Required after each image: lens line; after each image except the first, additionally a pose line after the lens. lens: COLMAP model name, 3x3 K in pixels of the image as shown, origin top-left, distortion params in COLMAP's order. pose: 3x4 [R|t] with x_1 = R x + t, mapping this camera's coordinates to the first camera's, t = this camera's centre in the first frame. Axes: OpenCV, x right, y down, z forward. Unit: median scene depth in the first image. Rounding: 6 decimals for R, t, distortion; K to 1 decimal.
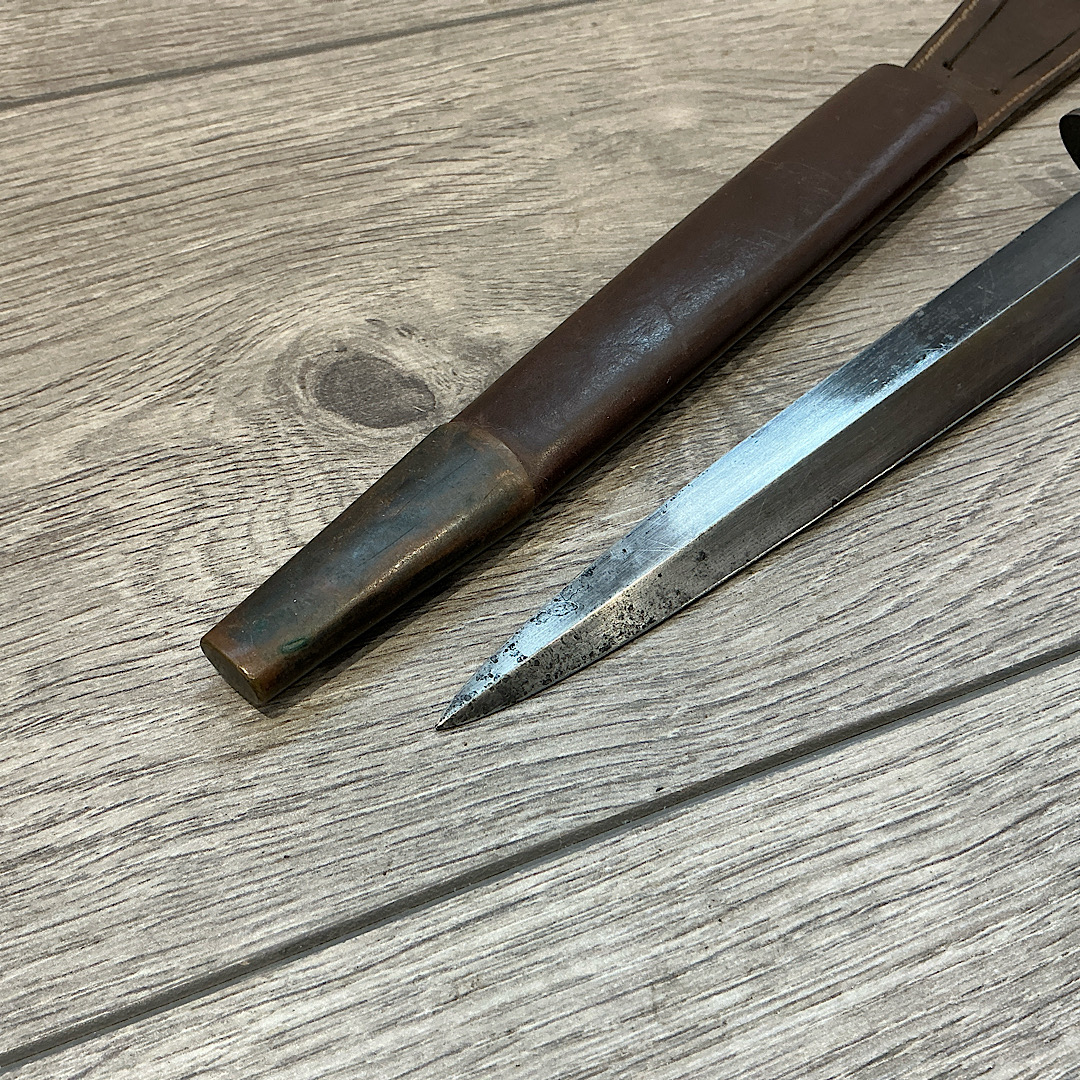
lens RADIAL K [[1201.0, 0, 540.0], [0, 1201.0, 540.0], [0, 0, 1]] dist [0.165119, -0.398901]
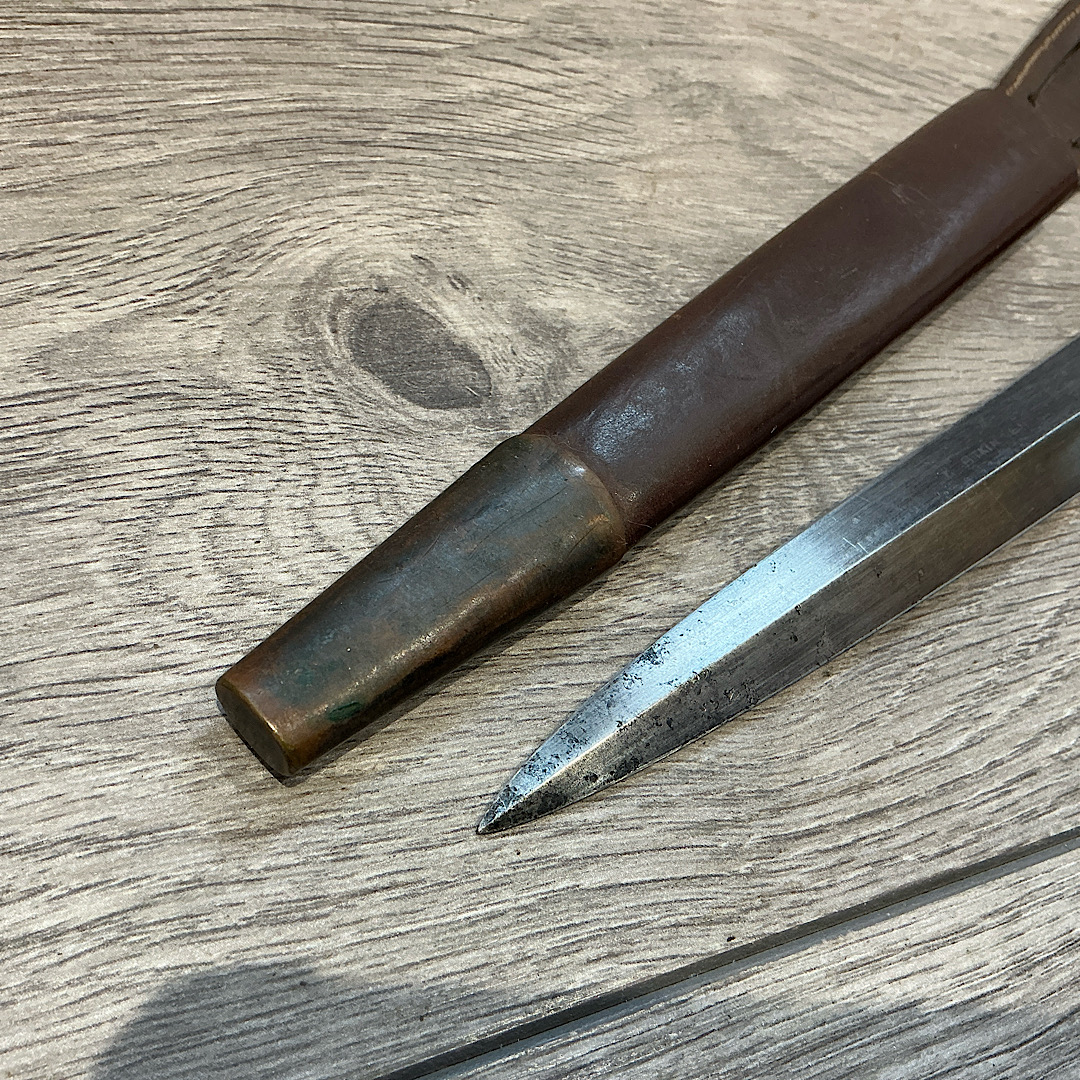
lens RADIAL K [[1208.7, 0, 540.0], [0, 1208.7, 540.0], [0, 0, 1]] dist [0.150251, -0.357209]
pose [[0.955242, 0.188779, 0.227760, -0.230884], [-0.214410, 0.972269, 0.093387, -0.099674], [-0.203814, -0.138041, 0.969229, 0.181718]]
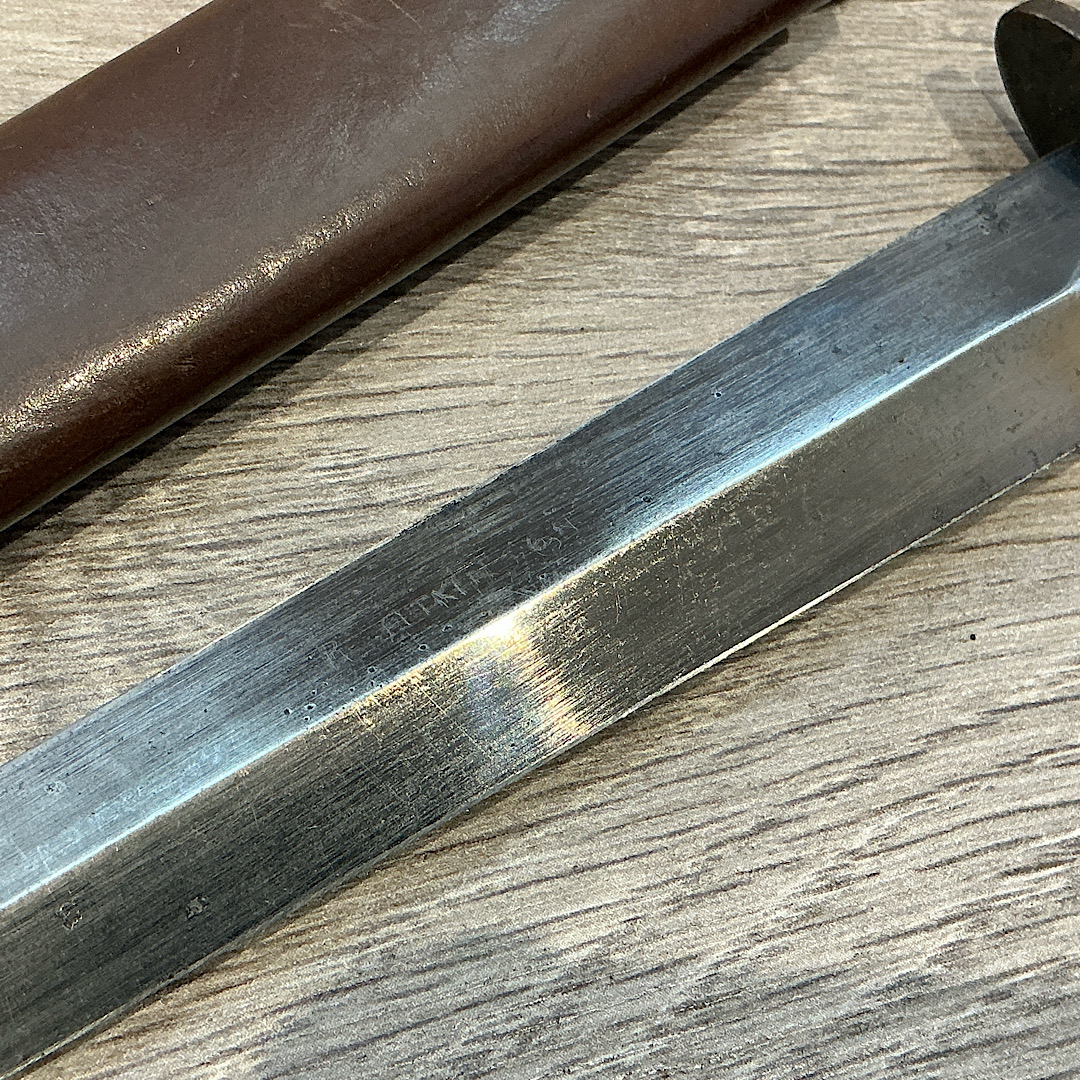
lens RADIAL K [[1833.1, 0, 540.0], [0, 1833.1, 540.0], [0, 0, 1]] dist [0.141081, -0.280719]
pose [[0.976490, 0.171382, 0.130750, 0.241660], [-0.194974, 0.960895, 0.196635, -0.304156], [-0.091937, -0.217505, 0.971720, 0.408315]]
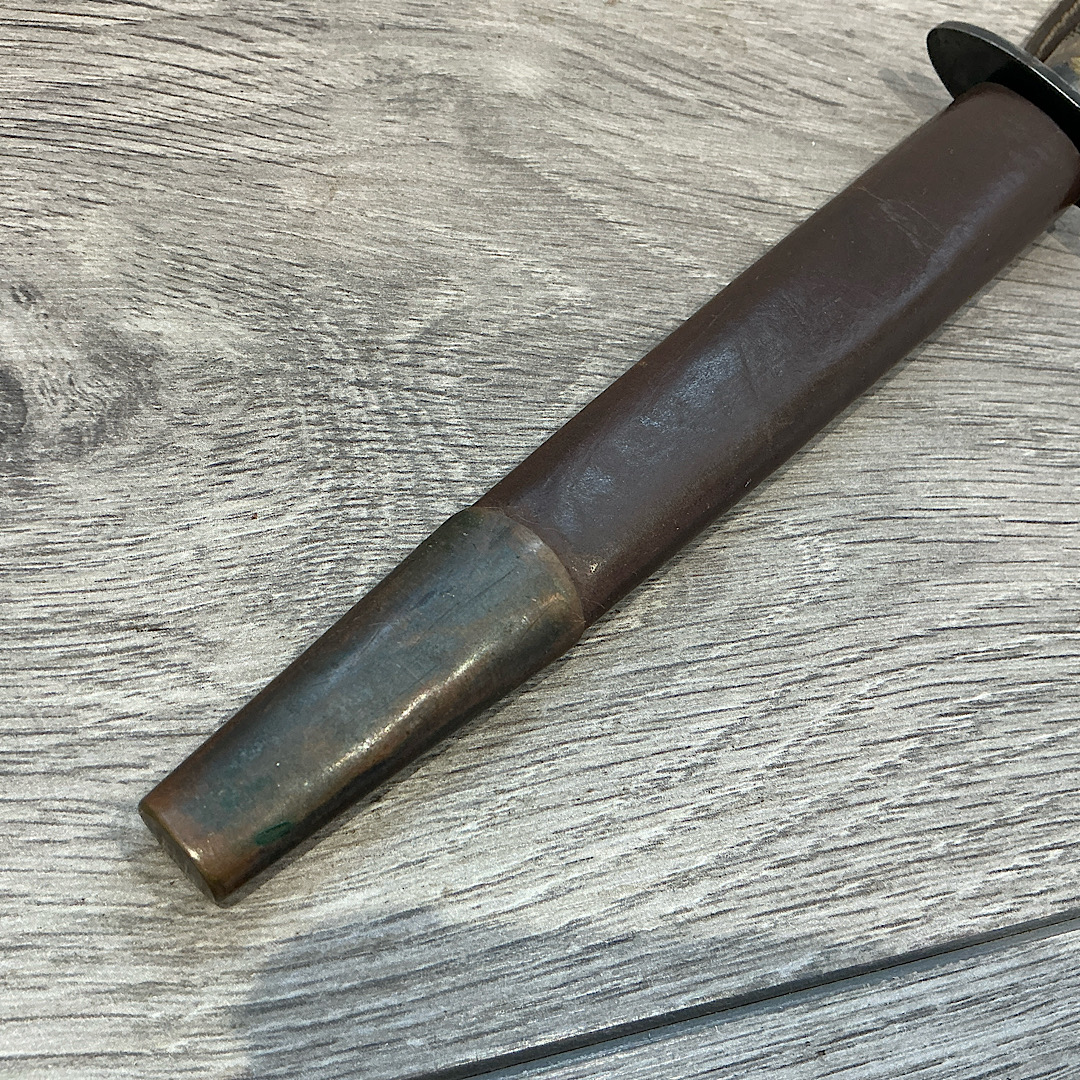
lens RADIAL K [[1208.7, 0, 540.0], [0, 1208.7, 540.0], [0, 0, 1]] dist [0.150251, -0.357209]
pose [[0.955550, 0.253070, 0.151258, 0.109178], [-0.272478, 0.953976, 0.125242, -0.225032], [-0.112602, -0.160890, 0.980528, 0.275121]]
